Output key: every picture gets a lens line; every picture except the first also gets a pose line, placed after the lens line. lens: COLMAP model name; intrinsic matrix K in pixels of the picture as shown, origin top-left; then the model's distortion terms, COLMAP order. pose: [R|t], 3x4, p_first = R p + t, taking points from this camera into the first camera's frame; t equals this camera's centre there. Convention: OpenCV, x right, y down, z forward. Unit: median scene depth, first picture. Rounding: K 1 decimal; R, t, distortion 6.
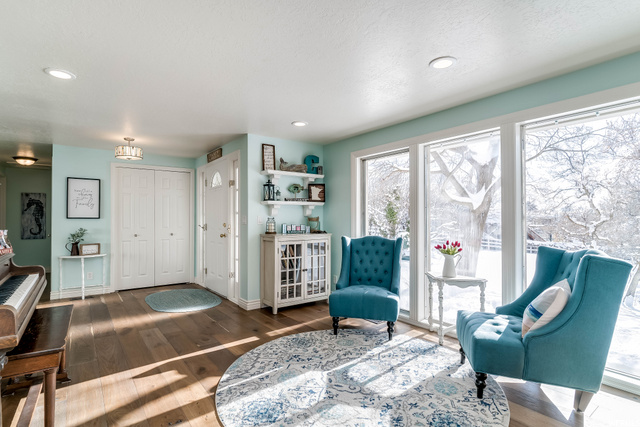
lens RADIAL K [[330.2, 0, 316.6], [0, 330.2, 215.5], [0, 0, 1]] dist [-0.010451, 0.001635]
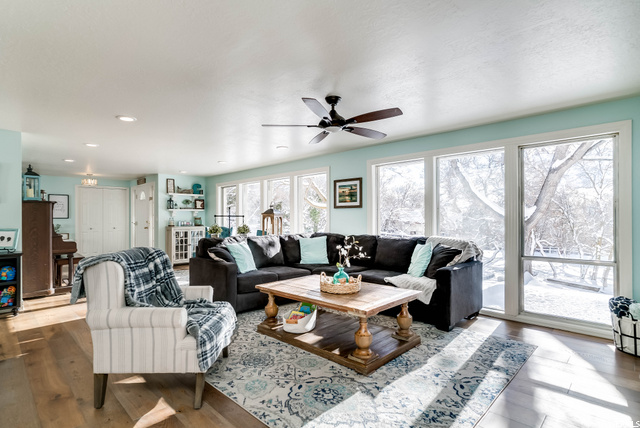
lens RADIAL K [[330.2, 0, 317.0], [0, 330.2, 216.3], [0, 0, 1]] dist [-0.010451, 0.001635]
pose [[0.987920, 0.000610, 0.154961, 0.377858], [-0.001448, 0.999985, 0.005295, -0.012836], [-0.154955, -0.005456, 0.987906, -0.963233]]
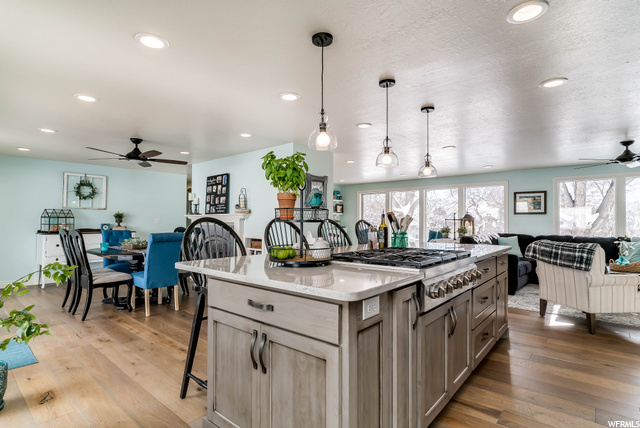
lens RADIAL K [[330.2, 0, 321.8], [0, 330.2, 218.9], [0, 0, 1]] dist [-0.010451, 0.001635]
pose [[0.974234, 0.010448, 0.225297, -0.604497], [-0.011467, 0.999929, 0.003216, -0.008960], [-0.225248, -0.005717, 0.974285, -1.066989]]
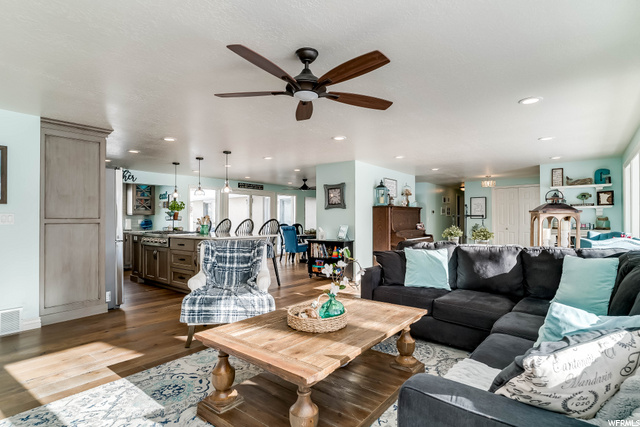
lens RADIAL K [[330.2, 0, 317.3], [0, 330.2, 216.2], [0, 0, 1]] dist [-0.010451, 0.001635]
pose [[0.244798, -0.006436, -0.969553, 0.990187], [0.010556, 0.999936, -0.003972, -0.006685], [0.969517, -0.009262, 0.244851, -0.404733]]
